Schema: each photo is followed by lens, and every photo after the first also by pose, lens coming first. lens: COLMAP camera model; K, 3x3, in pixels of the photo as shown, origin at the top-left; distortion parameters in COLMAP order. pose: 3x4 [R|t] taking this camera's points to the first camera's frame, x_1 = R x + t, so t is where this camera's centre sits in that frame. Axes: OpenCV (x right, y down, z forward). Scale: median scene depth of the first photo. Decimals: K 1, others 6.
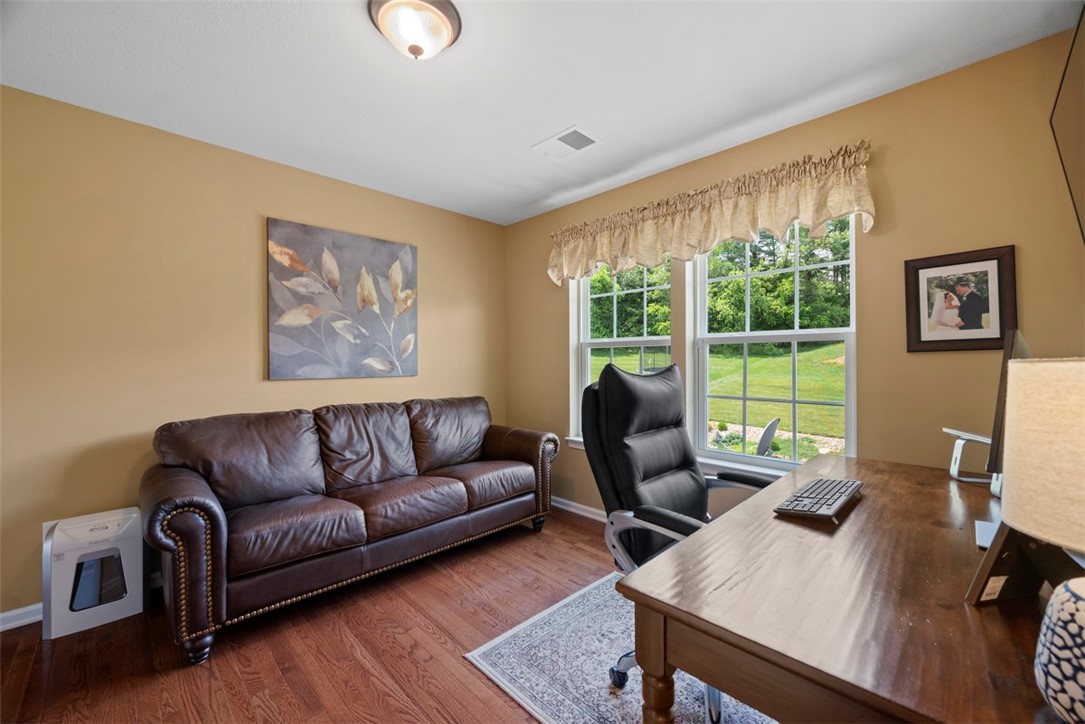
lens RADIAL K [[426.0, 0, 542.3], [0, 426.0, 357.1], [0, 0, 1]] dist [0.001796, -0.000447]
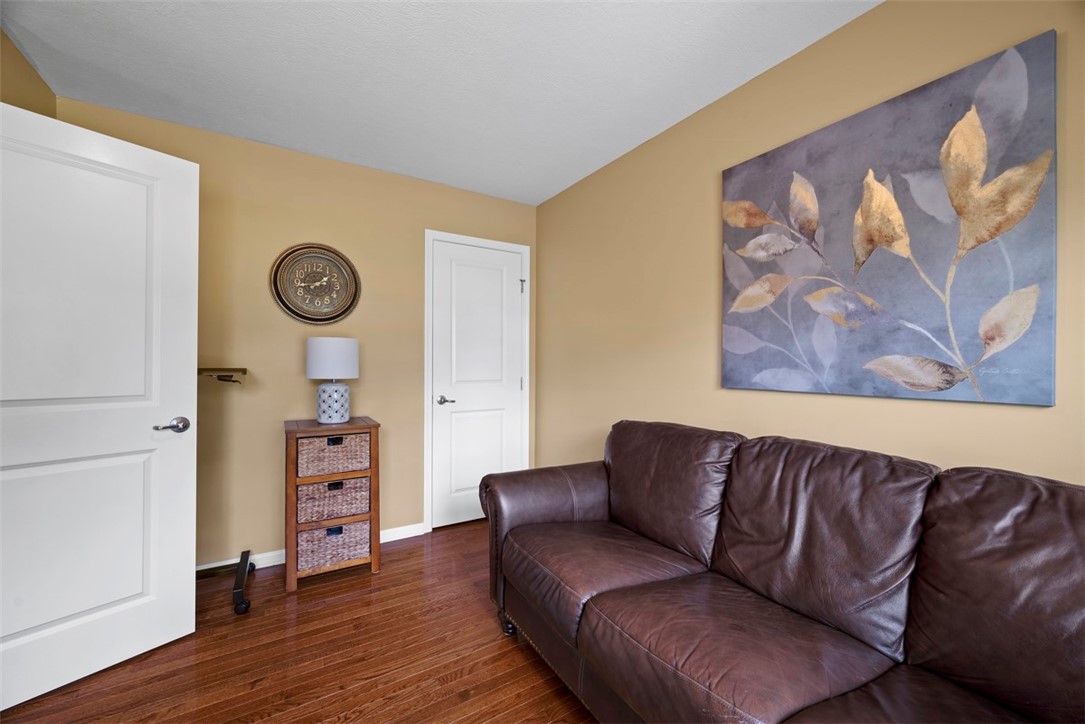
lens RADIAL K [[426.0, 0, 540.9], [0, 426.0, 365.8], [0, 0, 1]] dist [0.001796, -0.000447]
pose [[-0.208152, 0.003814, -0.978089, 0.148452], [-0.003050, 0.999985, 0.004548, 0.012146], [0.978092, 0.003930, -0.208137, 0.768507]]
